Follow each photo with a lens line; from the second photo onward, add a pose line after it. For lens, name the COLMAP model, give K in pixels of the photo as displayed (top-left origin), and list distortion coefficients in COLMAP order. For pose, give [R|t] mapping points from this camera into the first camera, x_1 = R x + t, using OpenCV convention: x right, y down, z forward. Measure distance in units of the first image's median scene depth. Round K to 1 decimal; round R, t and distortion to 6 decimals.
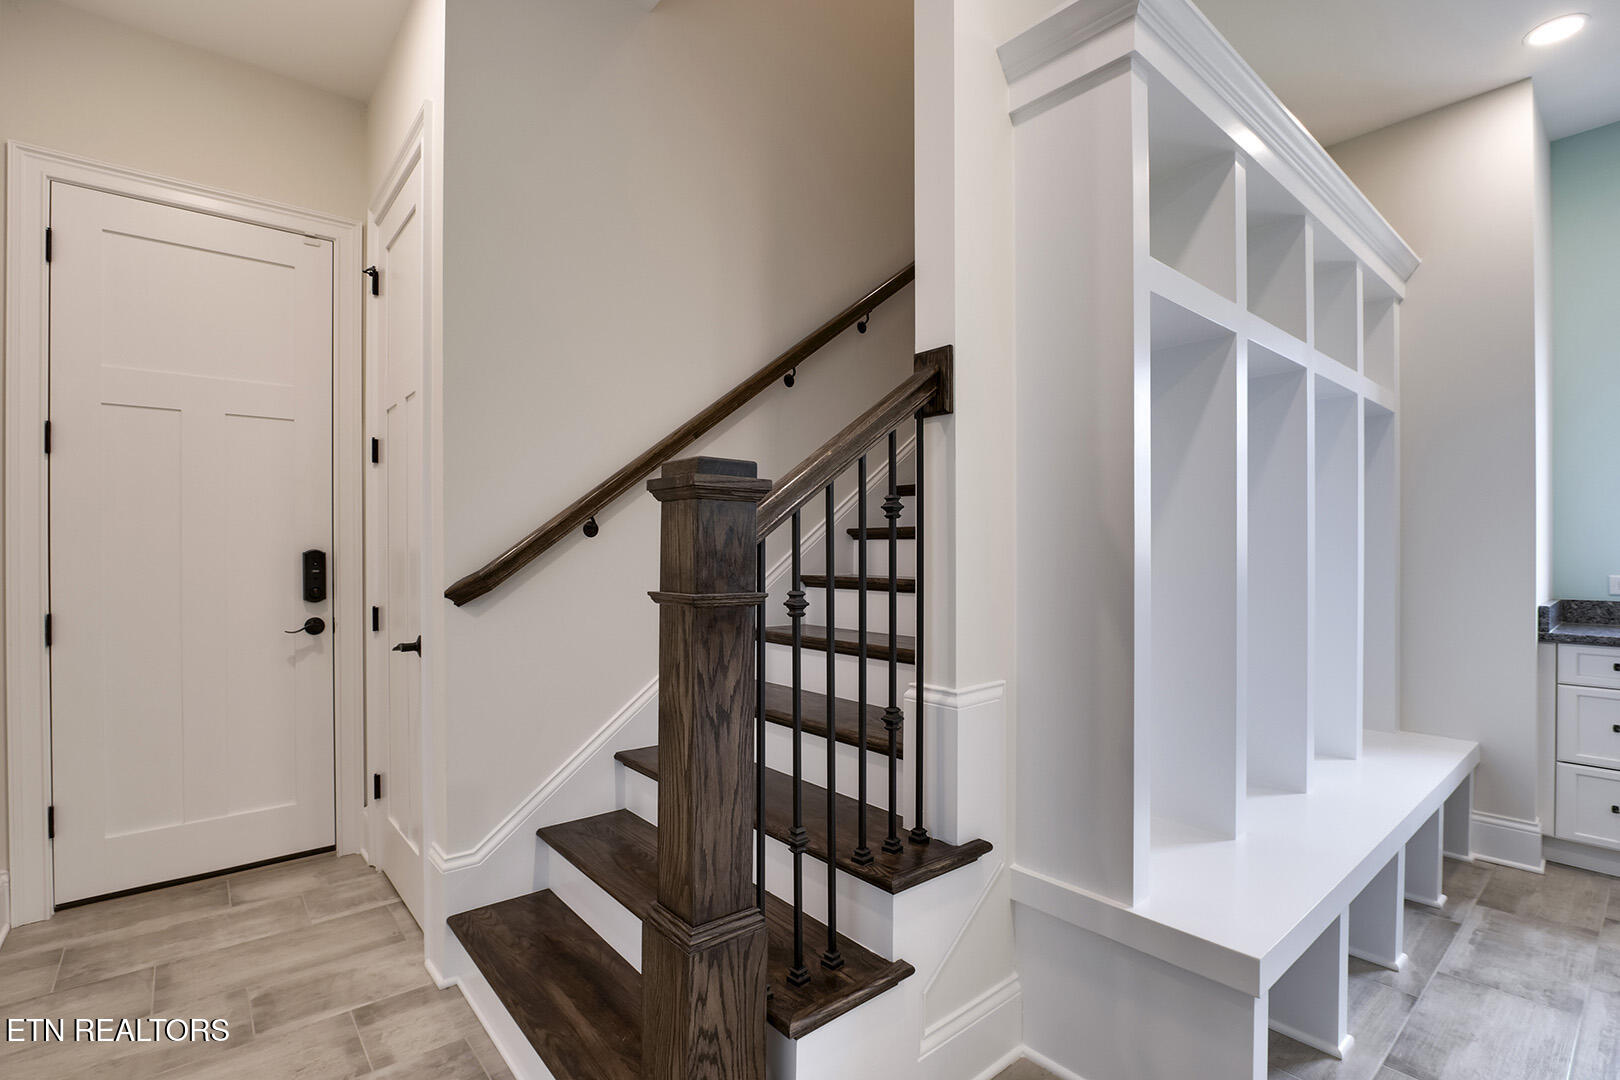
lens RADIAL K [[753.3, 0, 815.8], [0, 753.3, 548.6], [0, 0, 1]] dist [-0.018993, 0.001429]
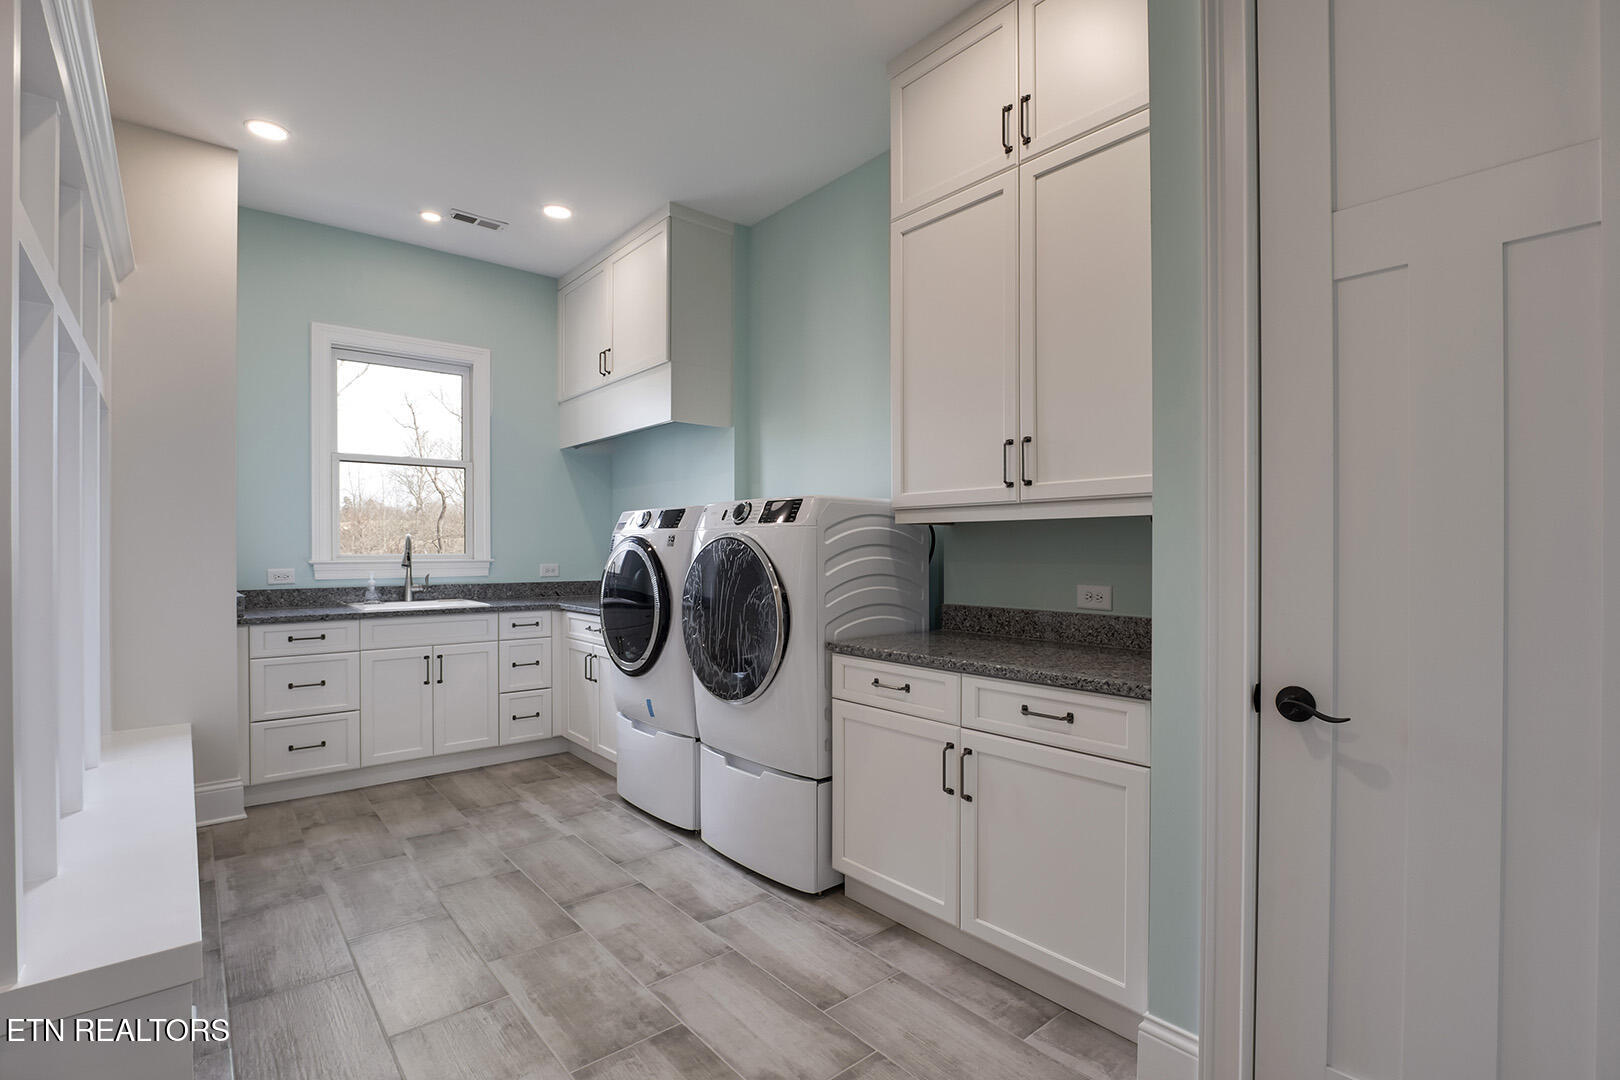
lens RADIAL K [[753.3, 0, 816.3], [0, 753.3, 545.5], [0, 0, 1]] dist [-0.018993, 0.001429]
pose [[-0.006598, 0.003959, 0.999970, -0.258103], [0.006113, 0.999974, -0.003919, 0.008035], [-0.999960, 0.006087, -0.006622, 0.086371]]
